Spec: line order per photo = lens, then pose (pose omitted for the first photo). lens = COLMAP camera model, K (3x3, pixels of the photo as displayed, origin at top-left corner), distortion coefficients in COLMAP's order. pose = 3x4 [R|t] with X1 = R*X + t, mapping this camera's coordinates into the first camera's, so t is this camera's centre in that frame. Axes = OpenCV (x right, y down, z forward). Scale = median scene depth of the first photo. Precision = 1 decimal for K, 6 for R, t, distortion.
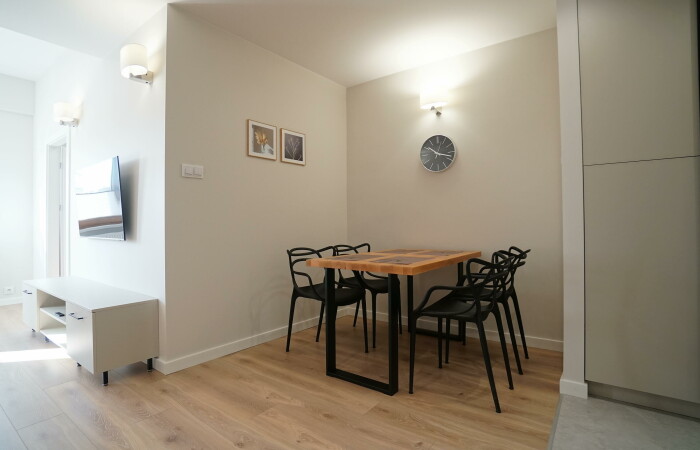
lens RADIAL K [[364.1, 0, 350.0], [0, 364.1, 225.0], [0, 0, 1]] dist [-0.054844, 0.033048]
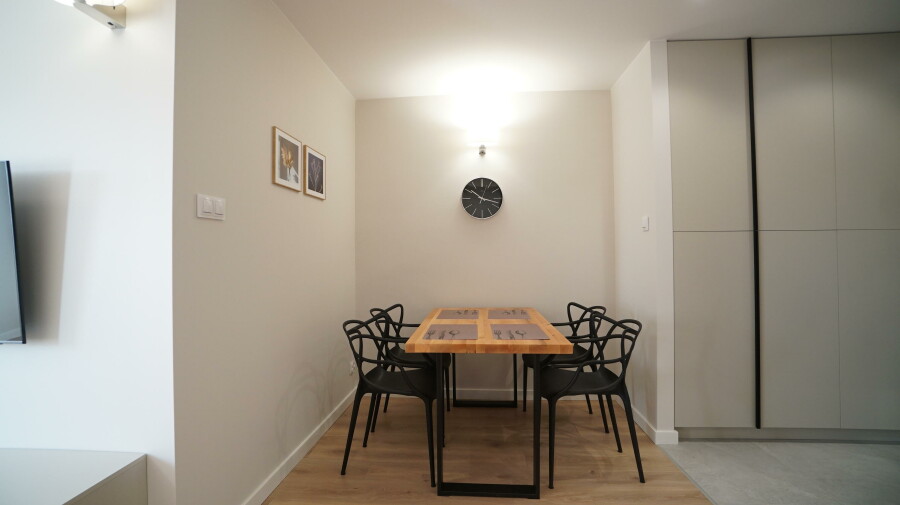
lens RADIAL K [[407.3, 0, 449.2], [0, 407.3, 250.3], [0, 0, 1]] dist [-0.043175, 0.018814]
pose [[0.837538, 0.005897, 0.546347, -0.404901], [0.001201, 0.999919, -0.012633, -0.063693], [-0.546378, 0.011237, 0.837464, 0.233702]]
